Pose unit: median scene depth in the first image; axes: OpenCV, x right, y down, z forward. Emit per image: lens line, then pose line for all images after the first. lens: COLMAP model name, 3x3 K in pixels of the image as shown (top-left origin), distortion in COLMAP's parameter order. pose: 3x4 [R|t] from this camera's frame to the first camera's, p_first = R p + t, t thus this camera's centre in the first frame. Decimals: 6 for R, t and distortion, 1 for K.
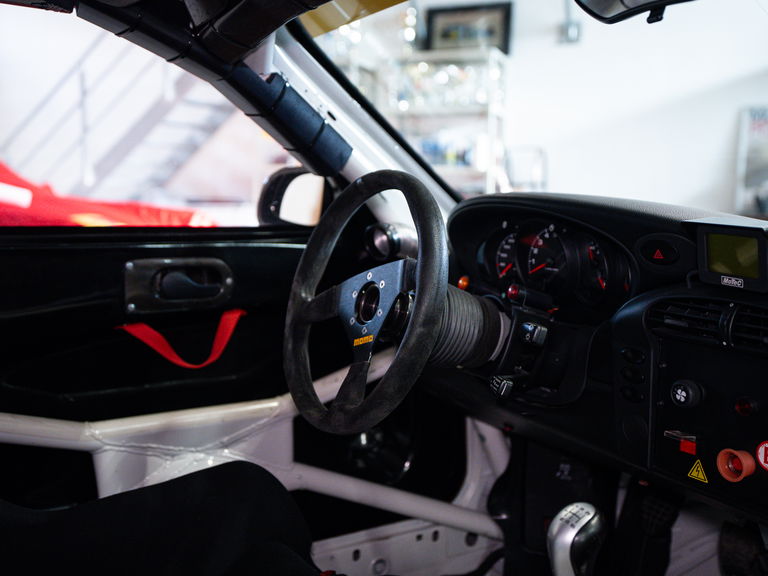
lens RADIAL K [[831.8, 0, 380.2], [0, 831.8, 287.2], [0, 0, 1]] dist [0.077945, 0.000000]
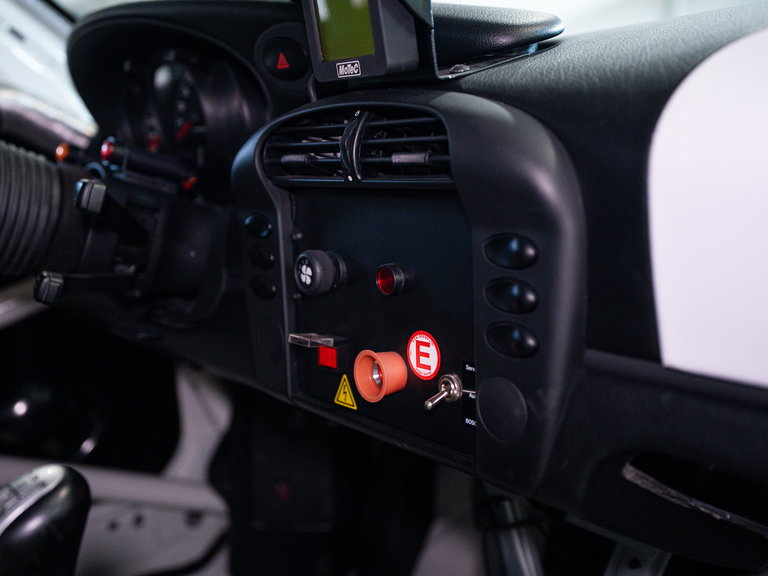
lens RADIAL K [[831.8, 0, 385.8], [0, 831.8, 287.9], [0, 0, 1]] dist [0.077945, 0.000000]
pose [[0.987724, -0.062001, 0.143377, 0.278700], [0.056603, 0.997537, 0.041433, 0.099048], [-0.145593, -0.032809, 0.988800, 0.325118]]
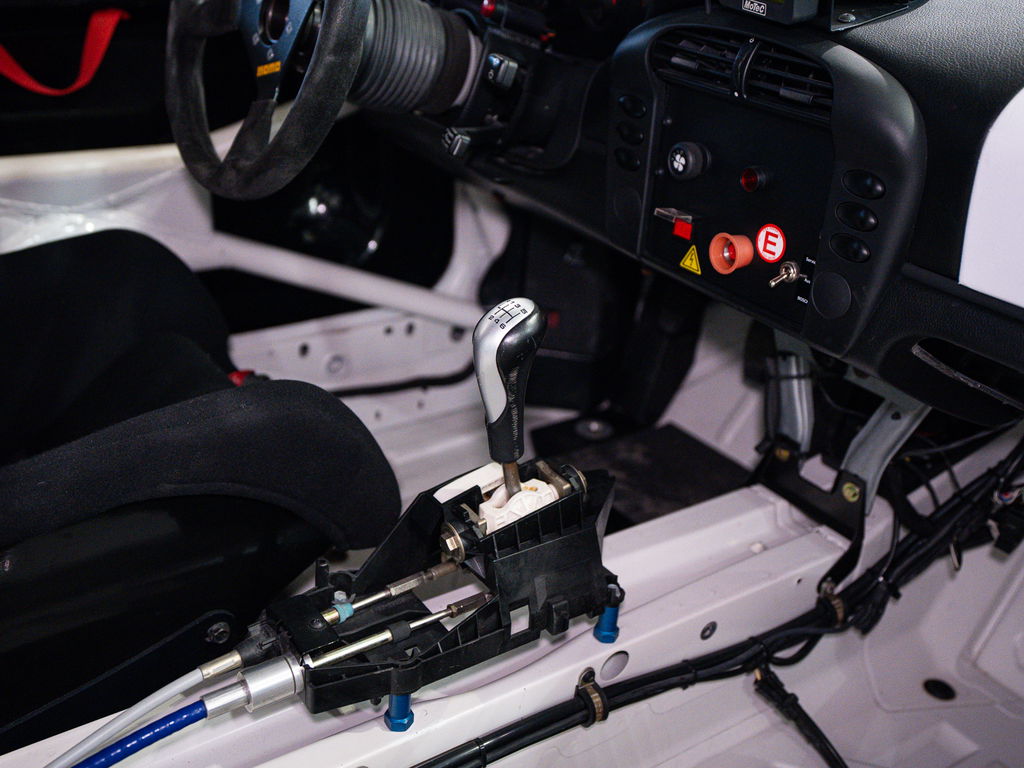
lens RADIAL K [[1109.1, 0, 510.6], [0, 1109.1, 380.8], [0, 0, 1]] dist [0.077945, 0.000000]
pose [[0.996120, 0.018054, 0.086129, 0.103714], [-0.045747, 0.942322, 0.331566, -0.011182], [-0.075175, -0.334220, 0.939492, -0.003737]]
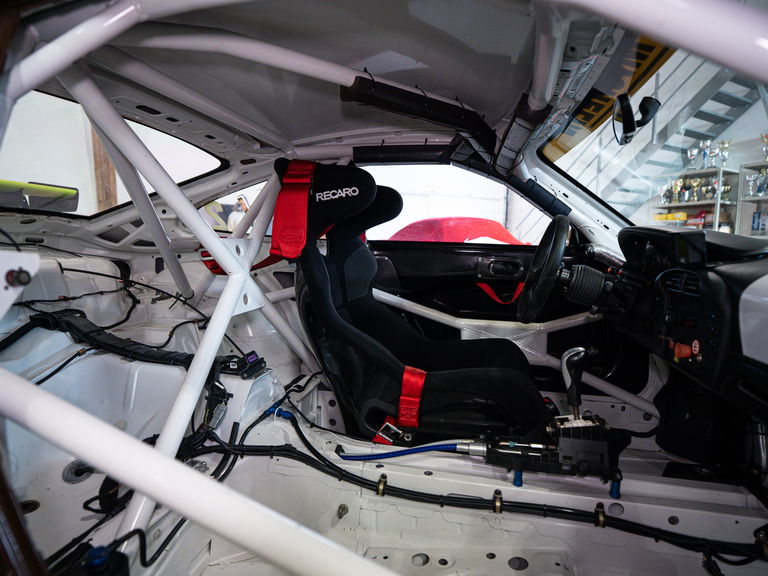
lens RADIAL K [[453.8, 0, 387.9], [0, 453.8, 287.3], [0, 0, 1]] dist [-0.018768, 0.001573]
pose [[0.740155, 0.073393, -0.668419, 0.498236], [-0.099745, 0.995012, -0.001197, 0.105609], [0.664997, 0.067558, 0.743784, -0.238113]]
